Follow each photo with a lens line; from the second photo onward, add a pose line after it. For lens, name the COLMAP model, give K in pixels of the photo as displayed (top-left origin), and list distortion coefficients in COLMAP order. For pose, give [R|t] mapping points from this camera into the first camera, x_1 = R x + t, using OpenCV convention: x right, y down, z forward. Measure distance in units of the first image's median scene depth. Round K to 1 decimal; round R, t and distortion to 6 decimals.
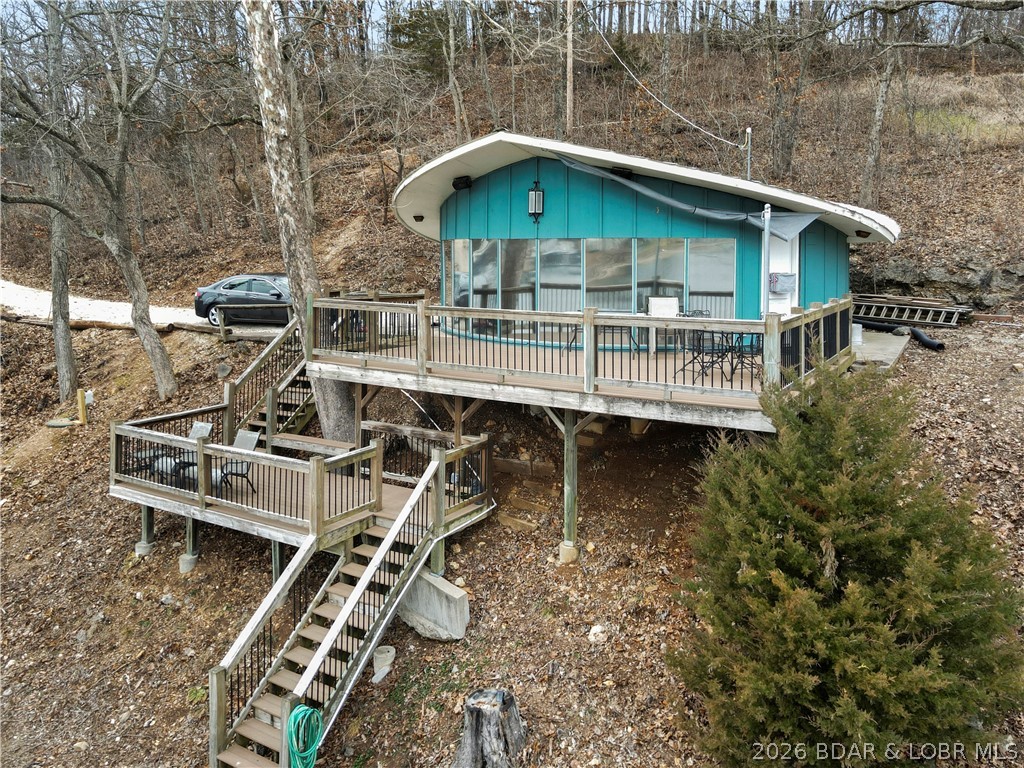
lens RADIAL K [[773.1, 0, 499.0], [0, 773.1, 287.2], [0, 0, 1]] dist [0.023734, -0.005638]
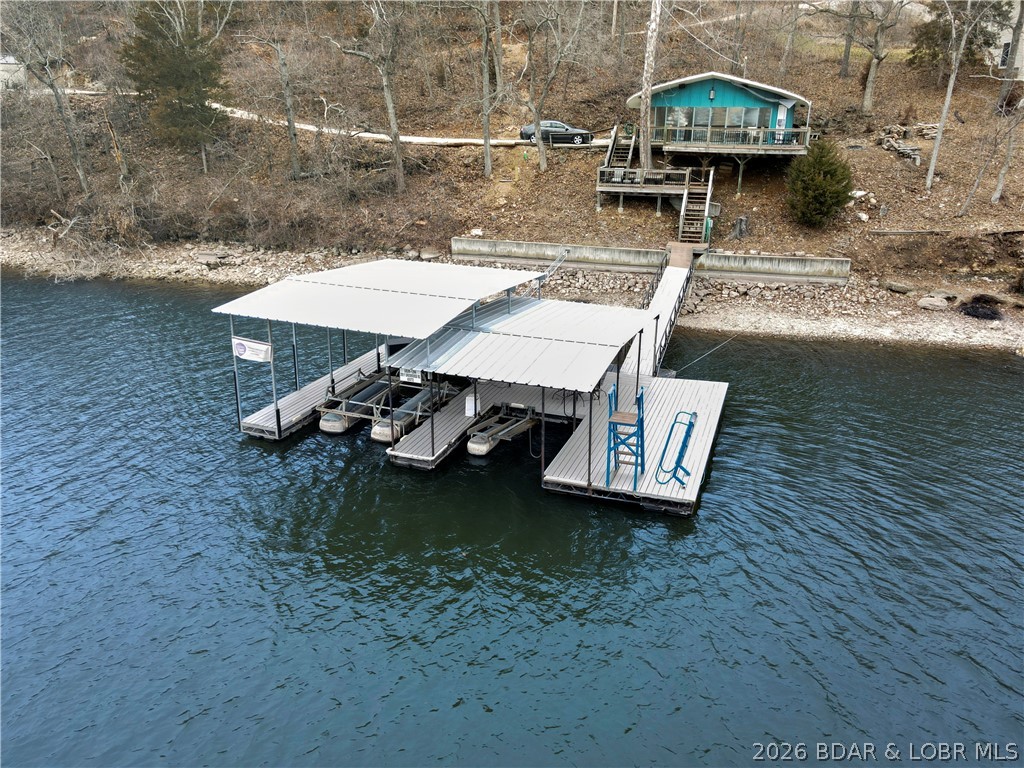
lens RADIAL K [[734.6, 0, 509.8], [0, 734.6, 341.8], [0, 0, 1]] dist [0.023004, 0.003845]
pose [[0.967453, -0.067115, 0.243987, -1.686951], [0.000675, 0.964868, 0.262735, 0.073193], [-0.253048, -0.254019, 0.933510, -1.979041]]
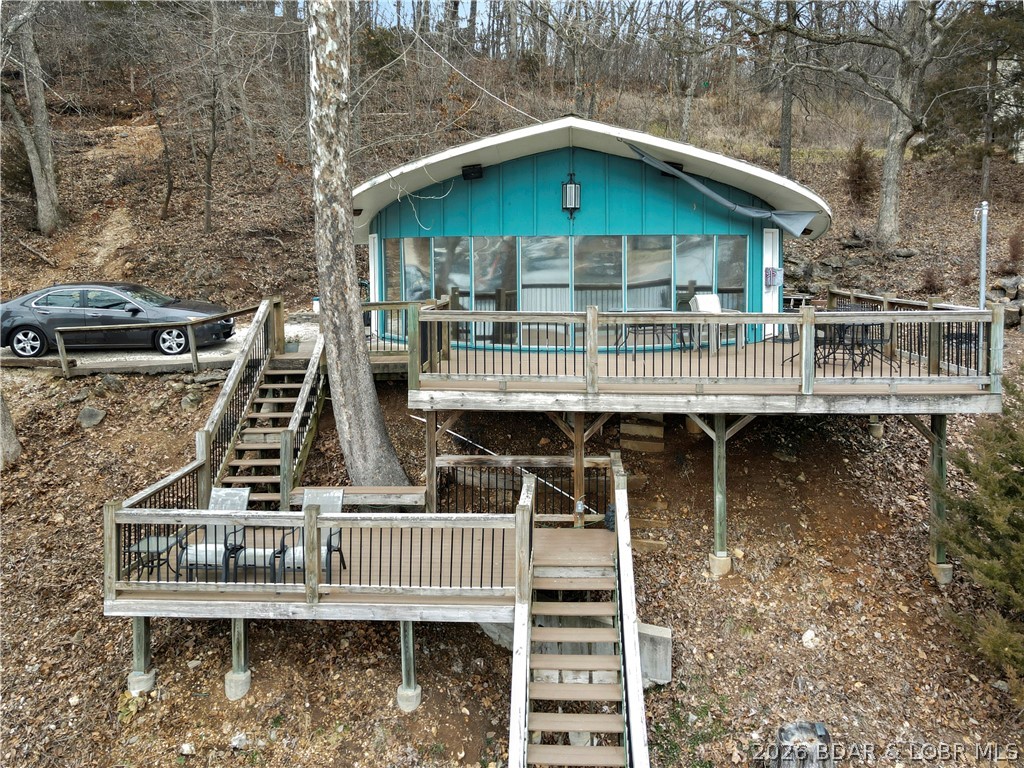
lens RADIAL K [[783.9, 0, 509.5], [0, 783.9, 288.8], [0, 0, 1]] dist [0.005767, 0.012121]
pose [[0.881802, -0.032032, 0.470531, -0.518803], [0.030686, 0.999474, 0.010533, -0.013016], [-0.470621, 0.005151, 0.882321, 0.238037]]
